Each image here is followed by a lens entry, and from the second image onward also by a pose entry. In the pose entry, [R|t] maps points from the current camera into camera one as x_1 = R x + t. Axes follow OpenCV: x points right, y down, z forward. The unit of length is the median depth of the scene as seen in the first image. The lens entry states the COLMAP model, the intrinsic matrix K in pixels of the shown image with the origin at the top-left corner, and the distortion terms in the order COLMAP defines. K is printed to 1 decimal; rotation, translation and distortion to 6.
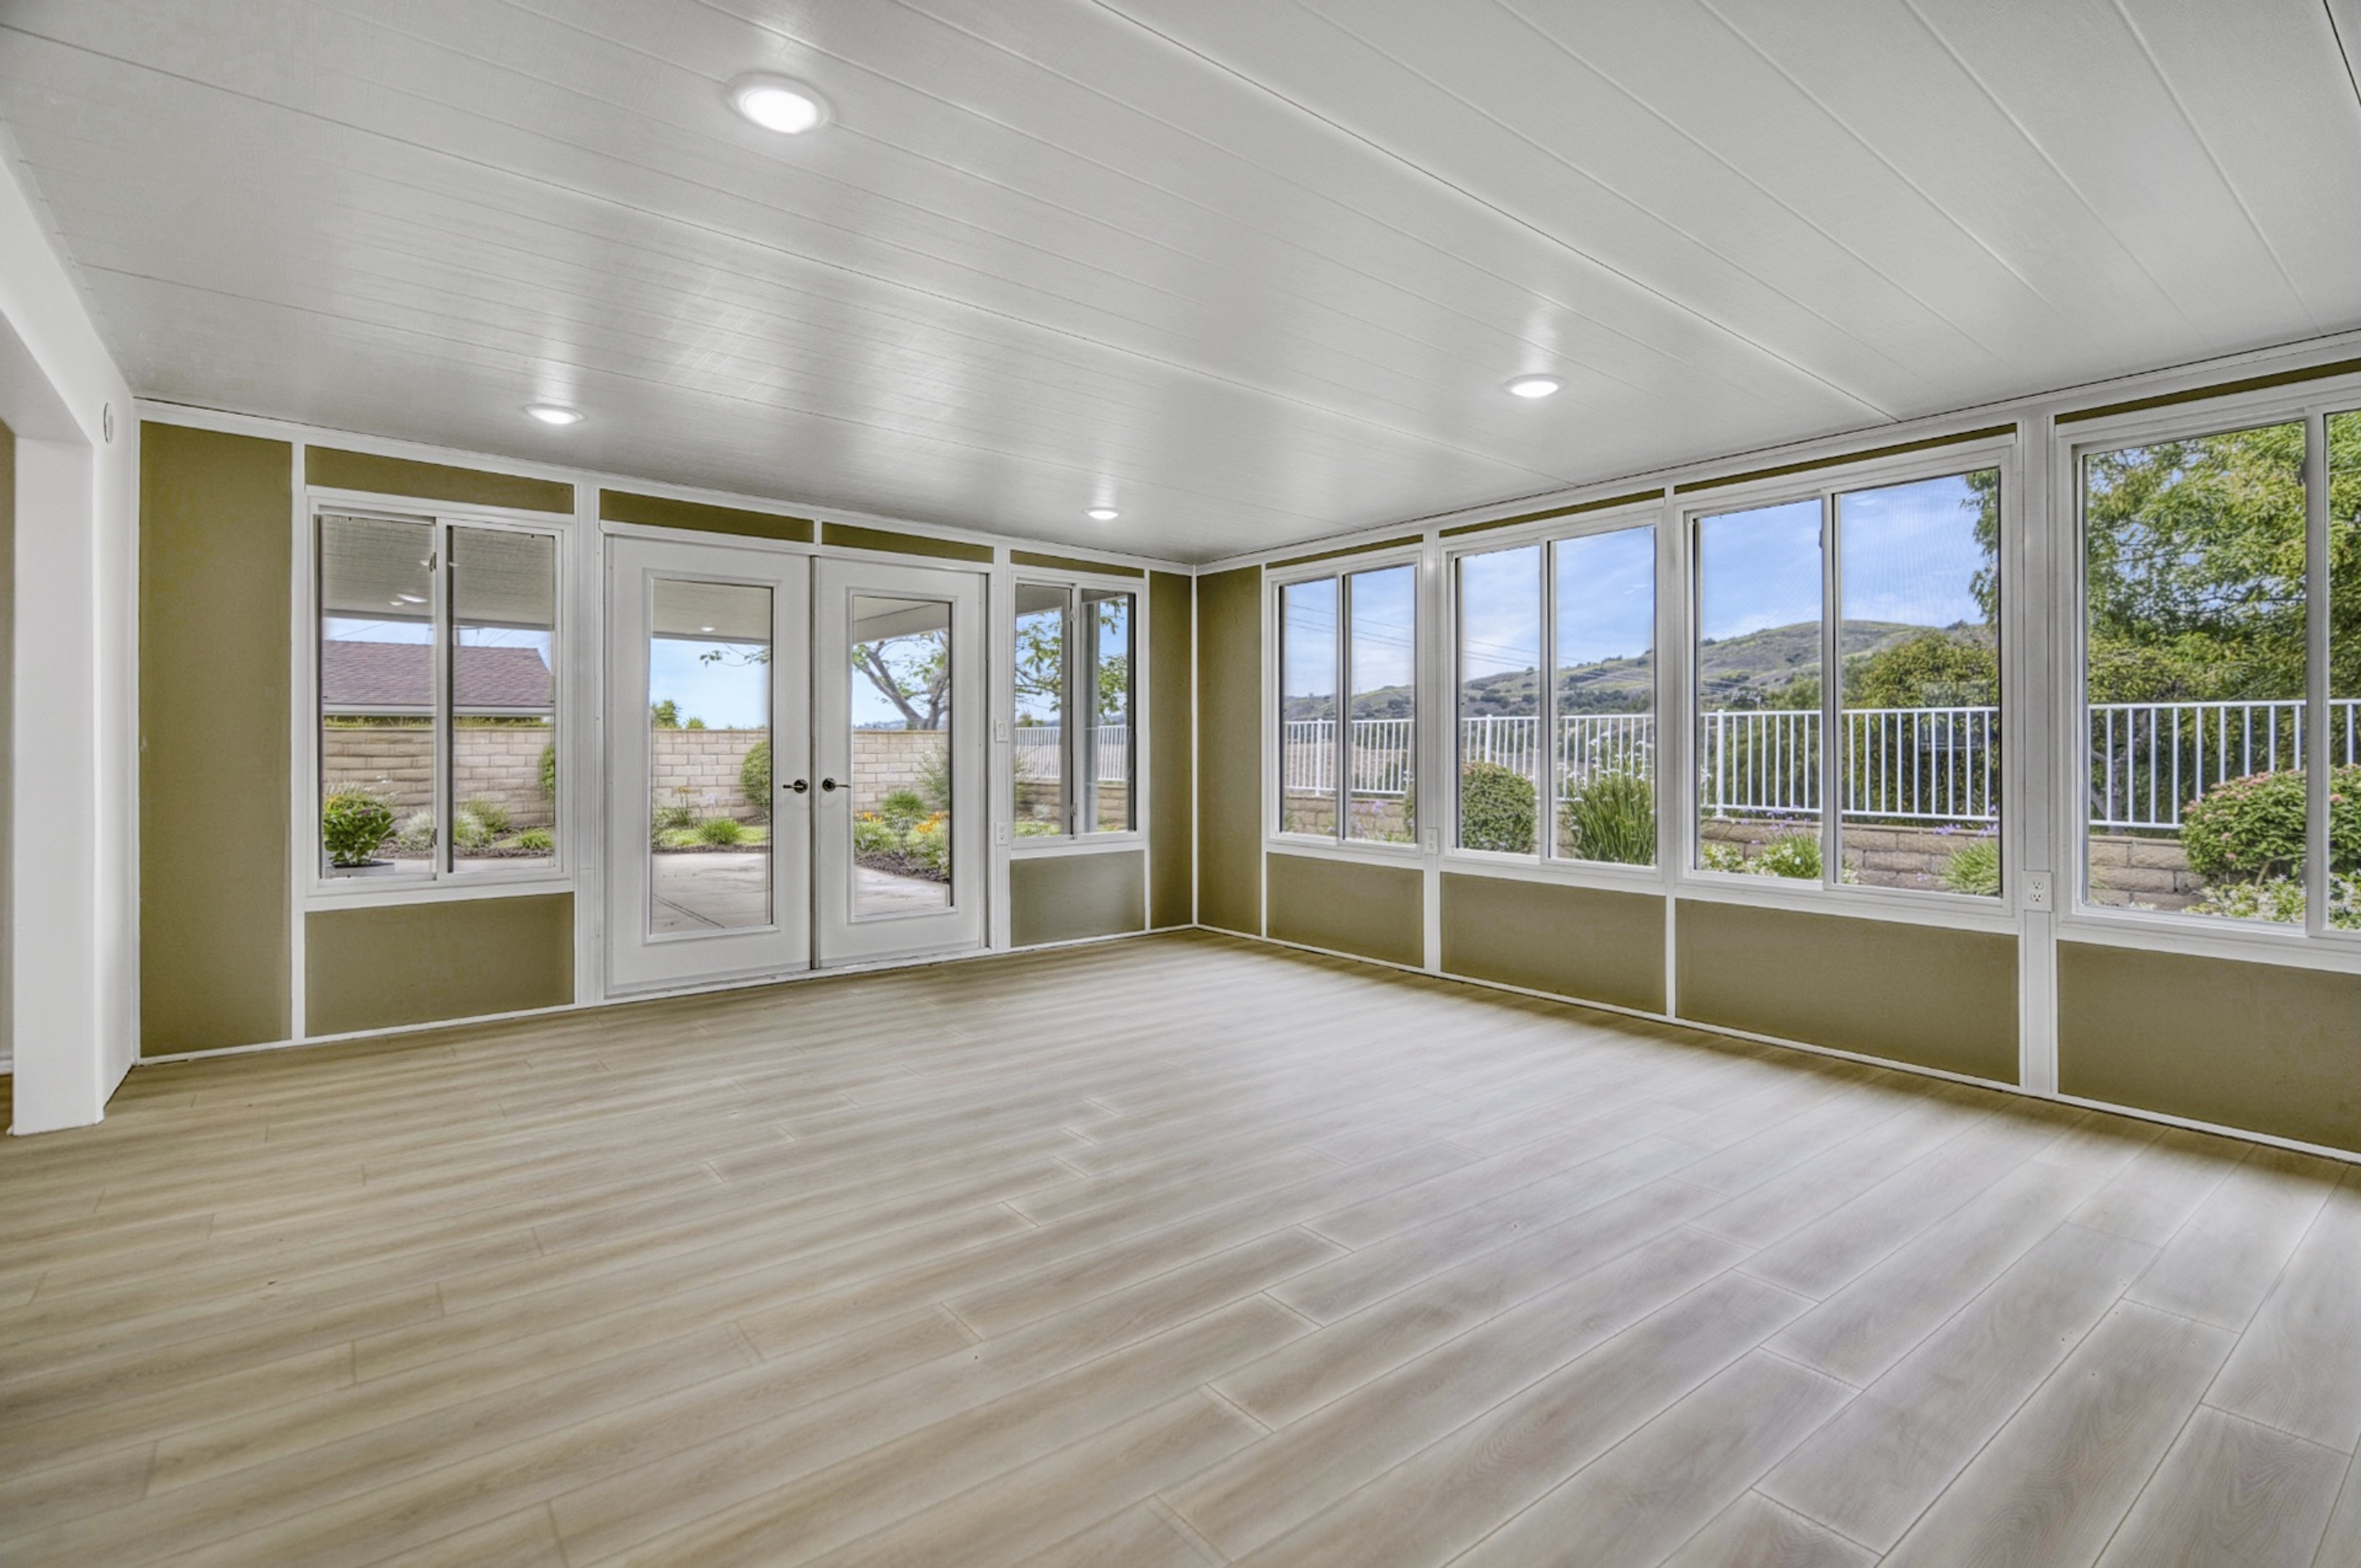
lens RADIAL K [[1110.6, 0, 1189.2], [0, 1110.6, 746.9], [0, 0, 1]] dist [-0.005026, 0.004997]
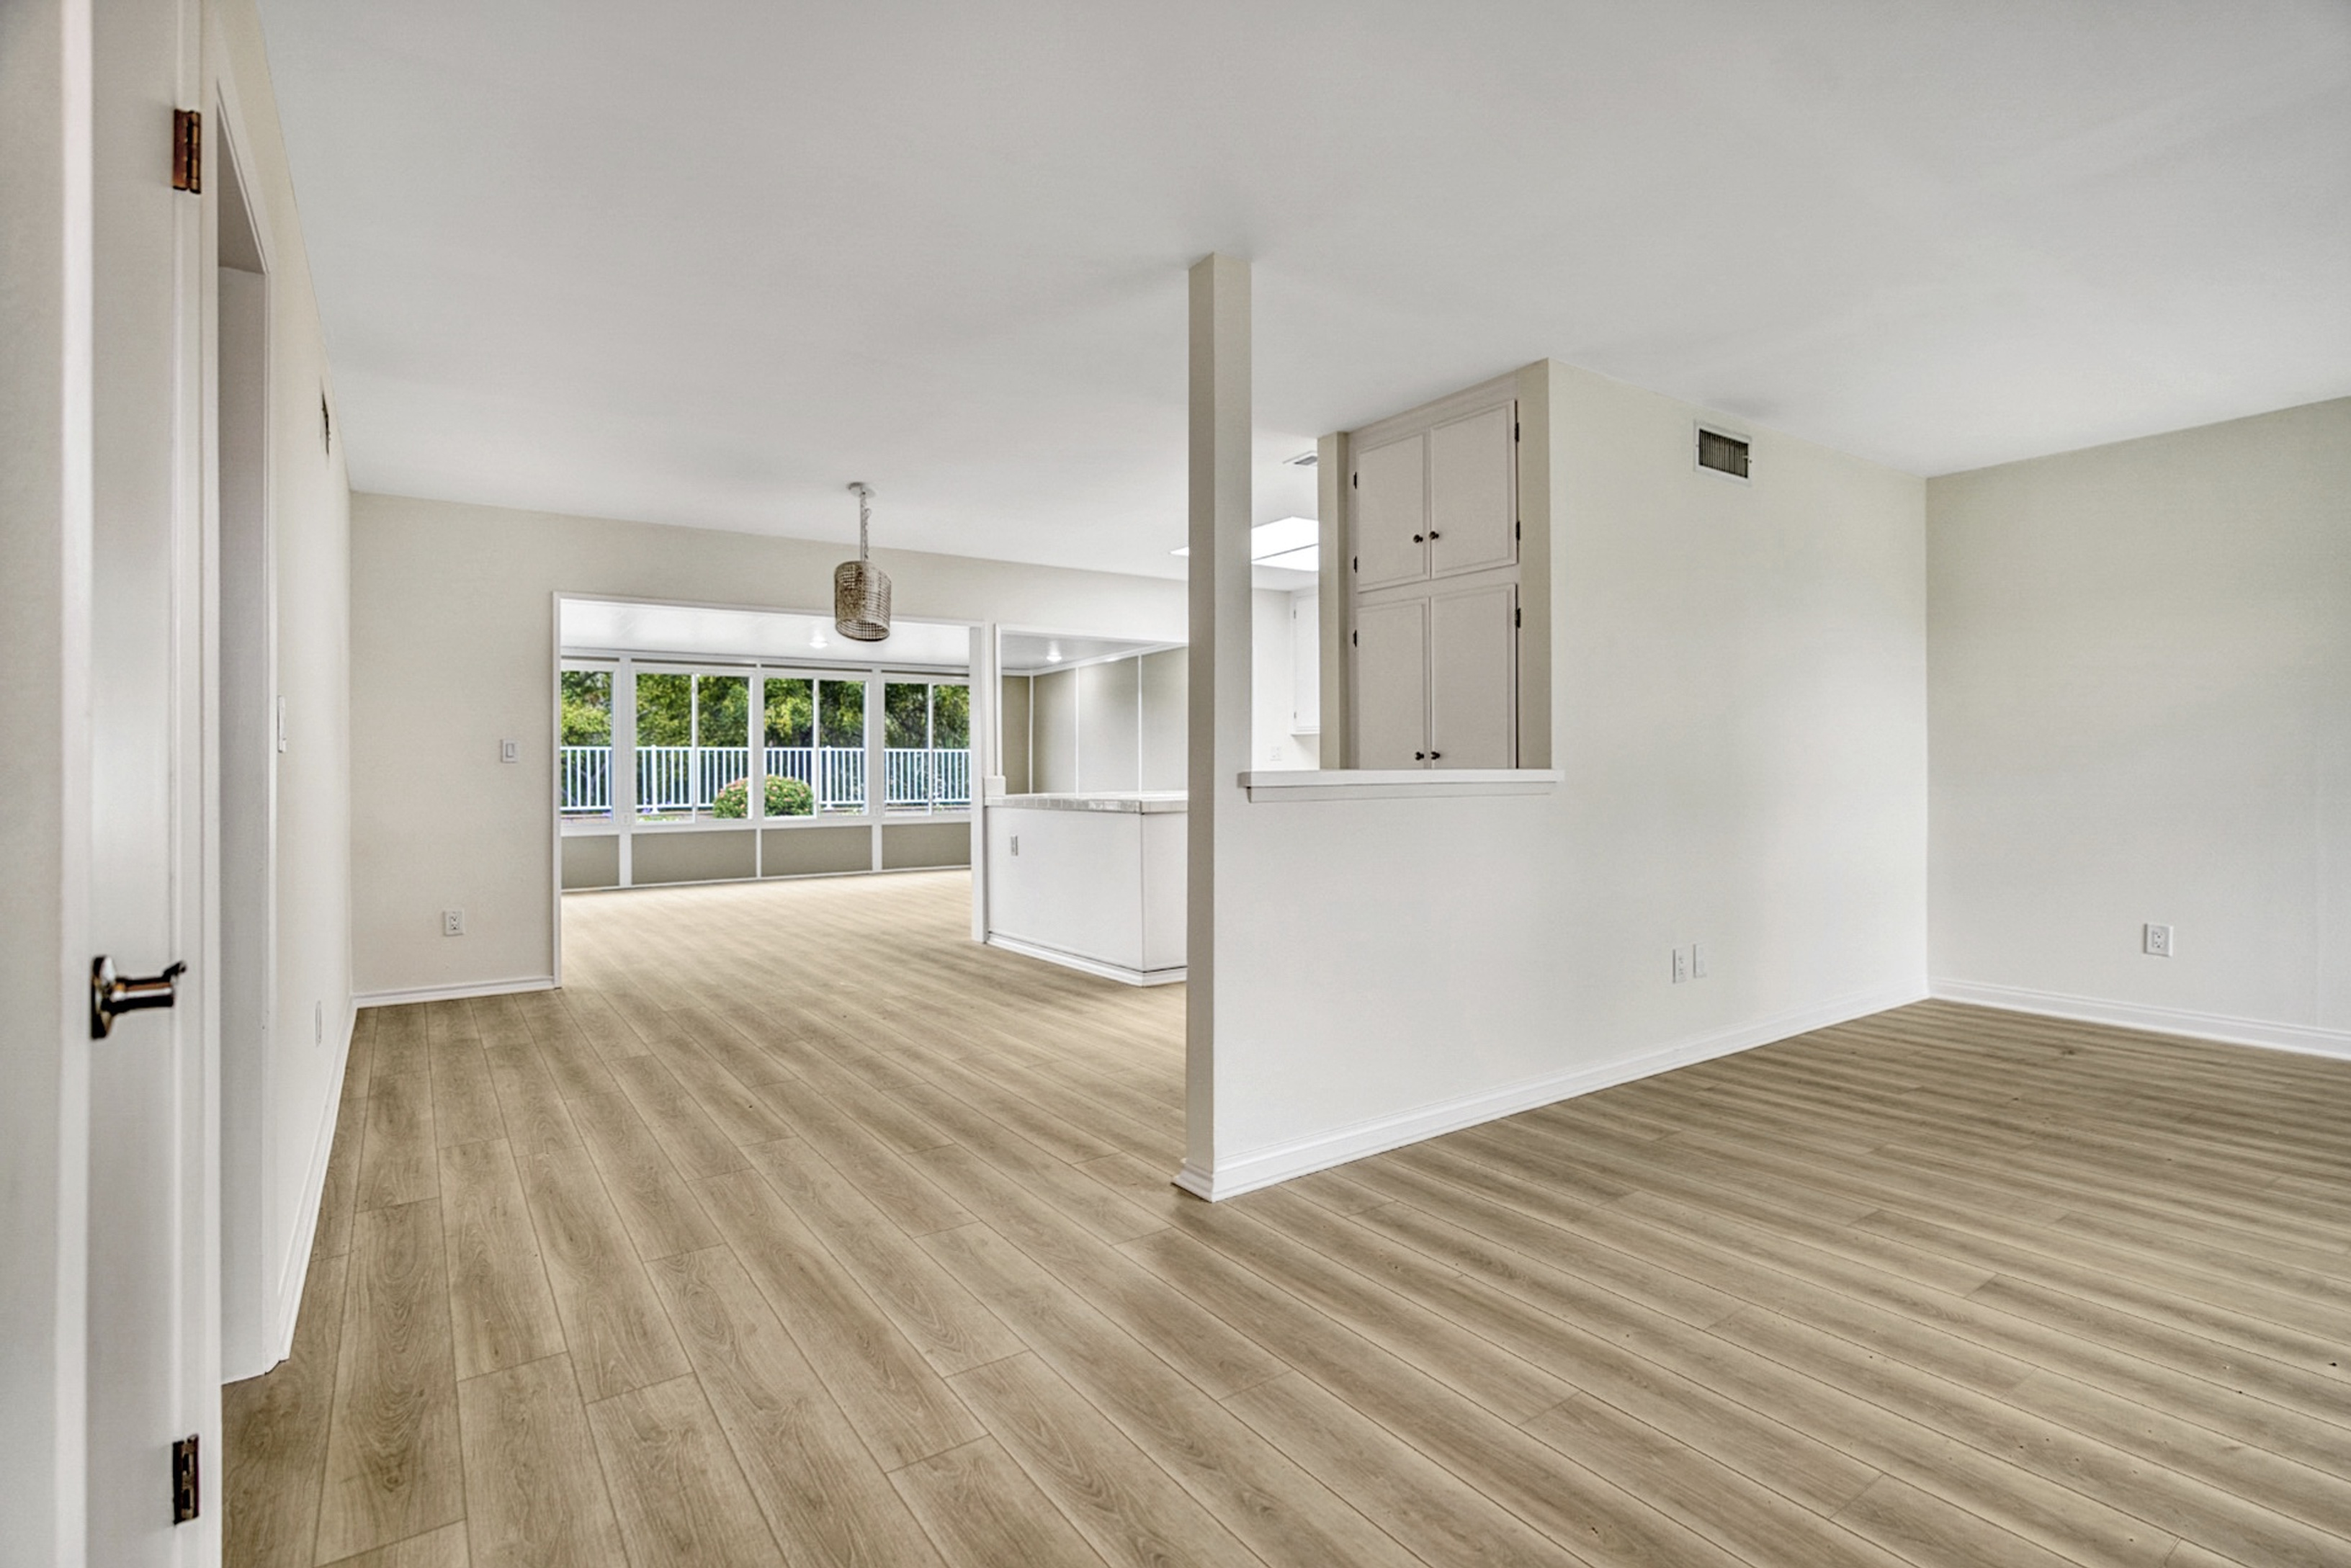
lens RADIAL K [[1106.0, 0, 1182.4], [0, 1106.0, 770.8], [0, 0, 1]] dist [-0.005026, 0.004997]
pose [[0.059273, -0.008597, 0.998205, -1.905880], [0.007546, 0.999938, 0.008164, -0.008574], [-0.998213, 0.007049, 0.059334, -0.087731]]
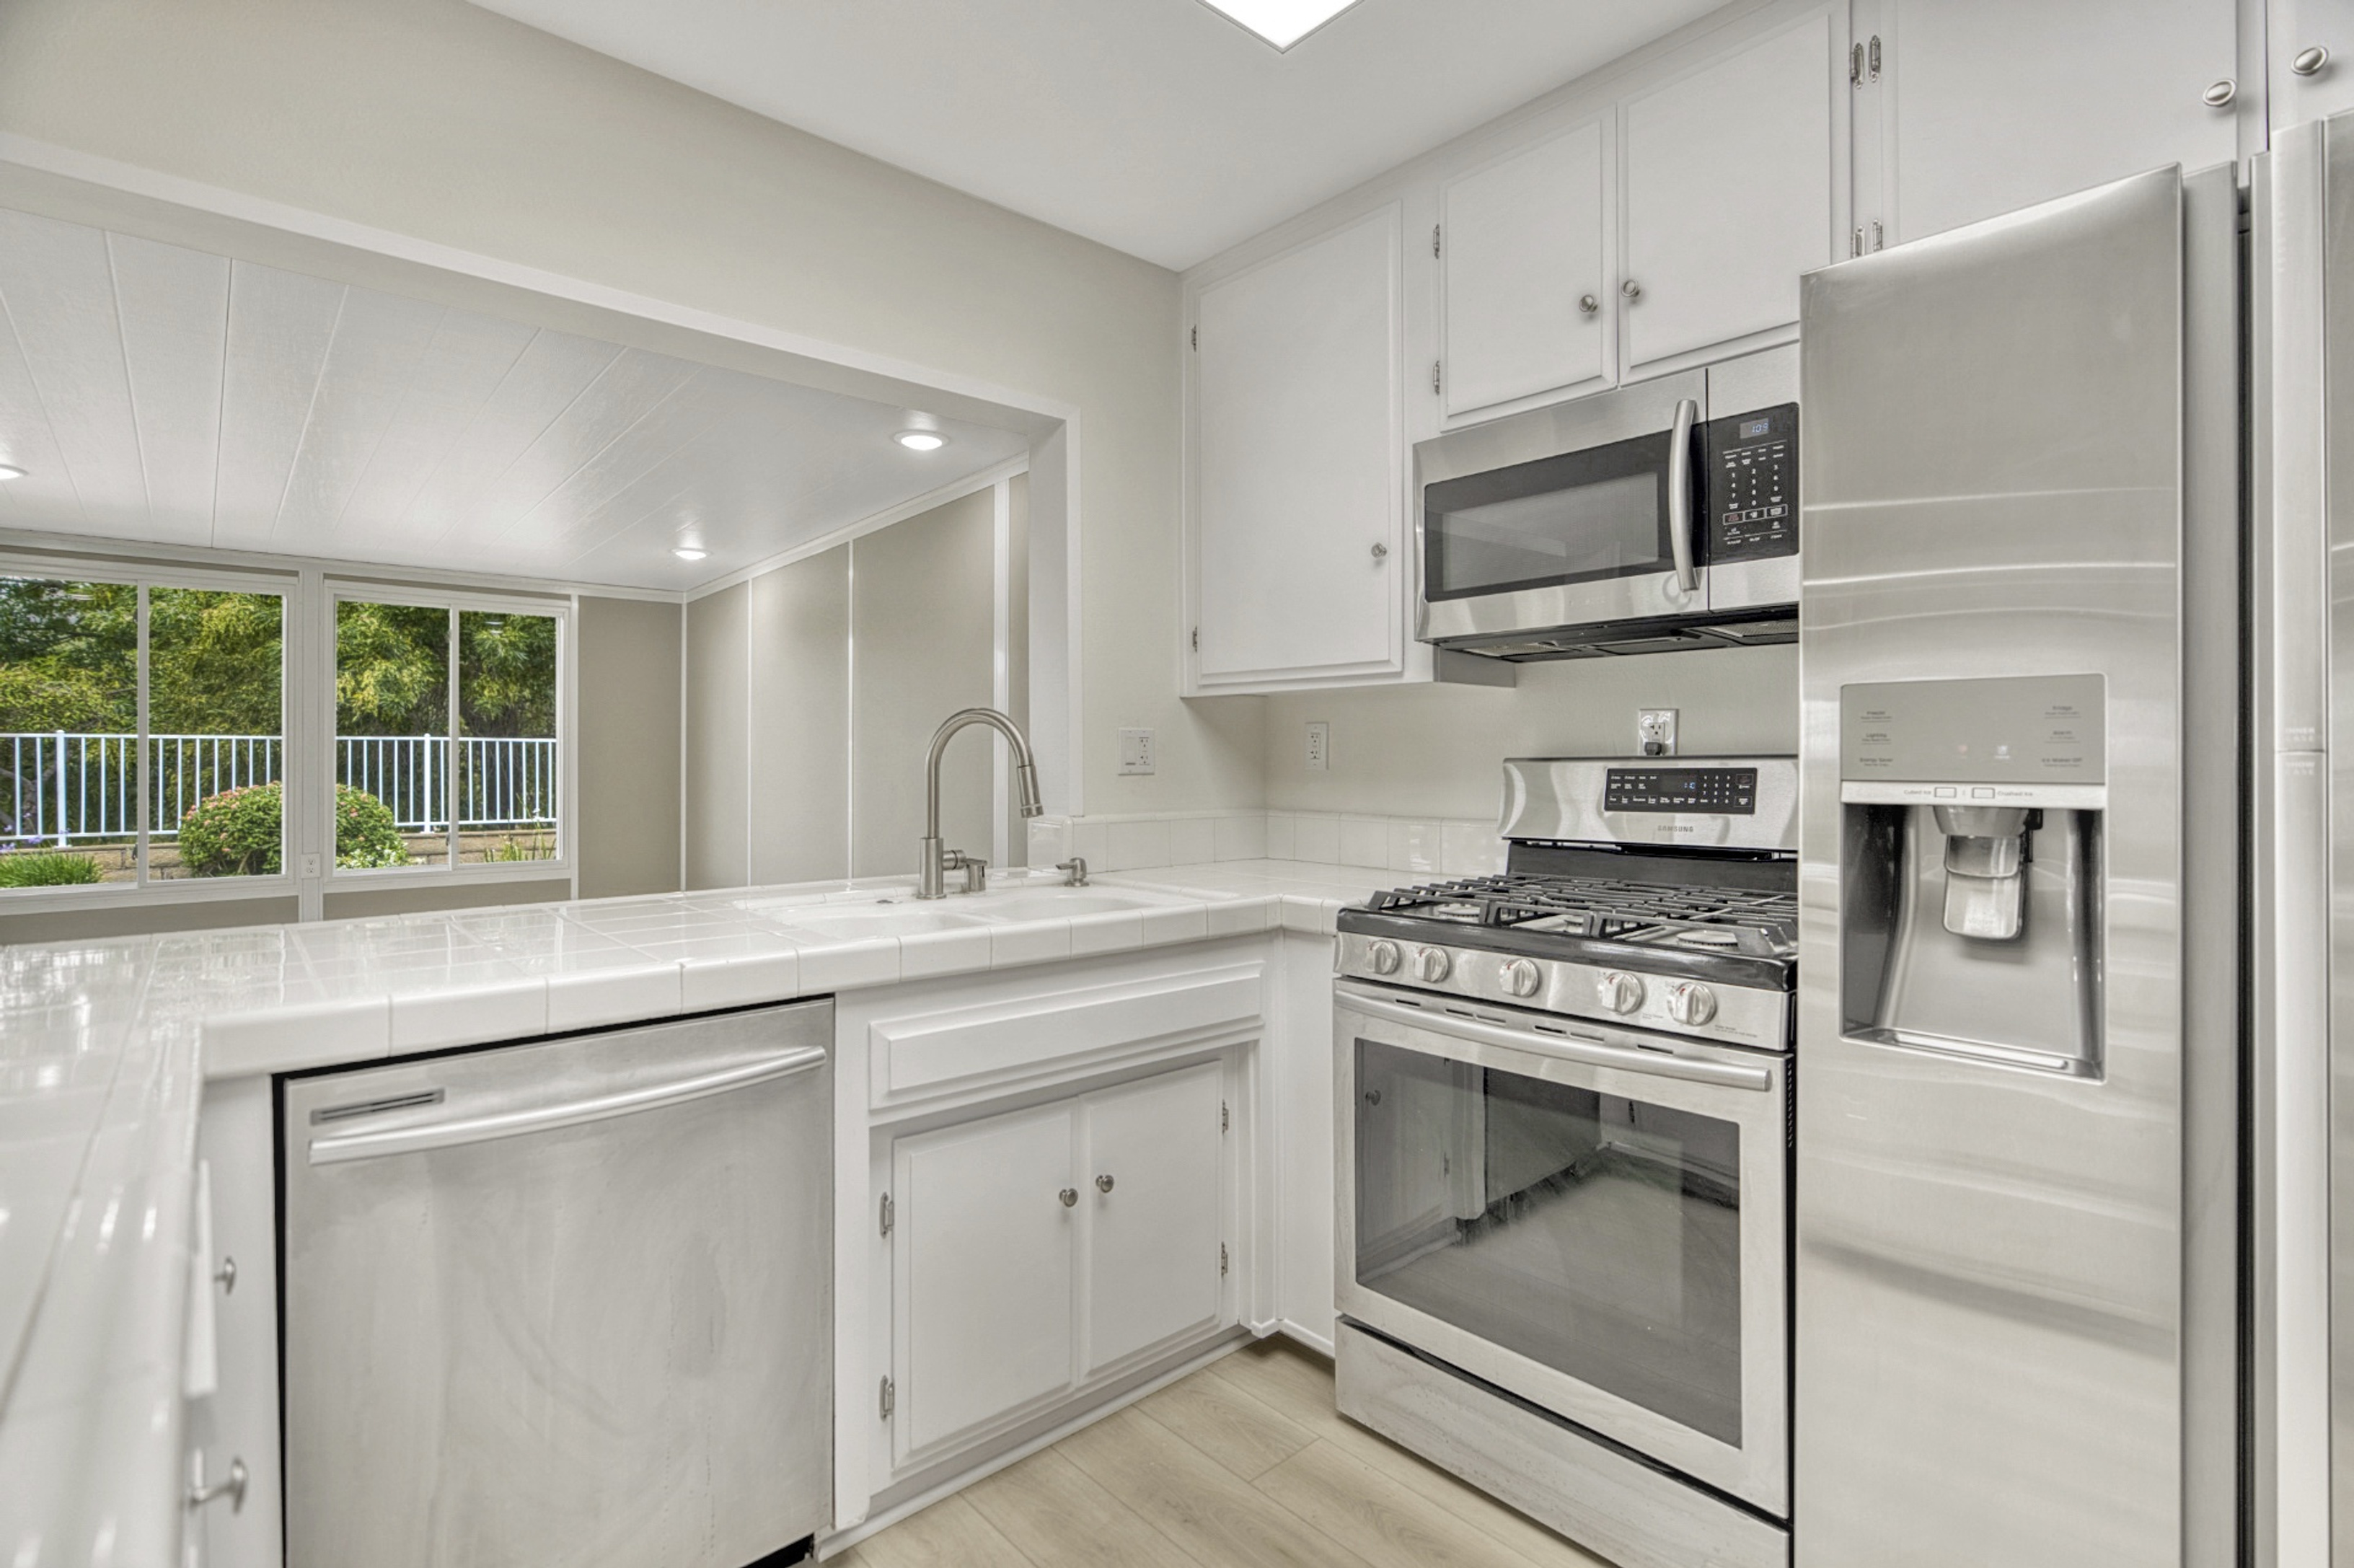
lens RADIAL K [[1107.4, 0, 1154.7], [0, 1107.4, 751.3], [0, 0, 1]] dist [-0.005026, 0.004997]
pose [[-0.043919, 0.003790, 0.999028, -0.684679], [0.002648, 0.999990, -0.003678, -0.020761], [-0.999032, 0.002484, -0.043929, -0.113725]]
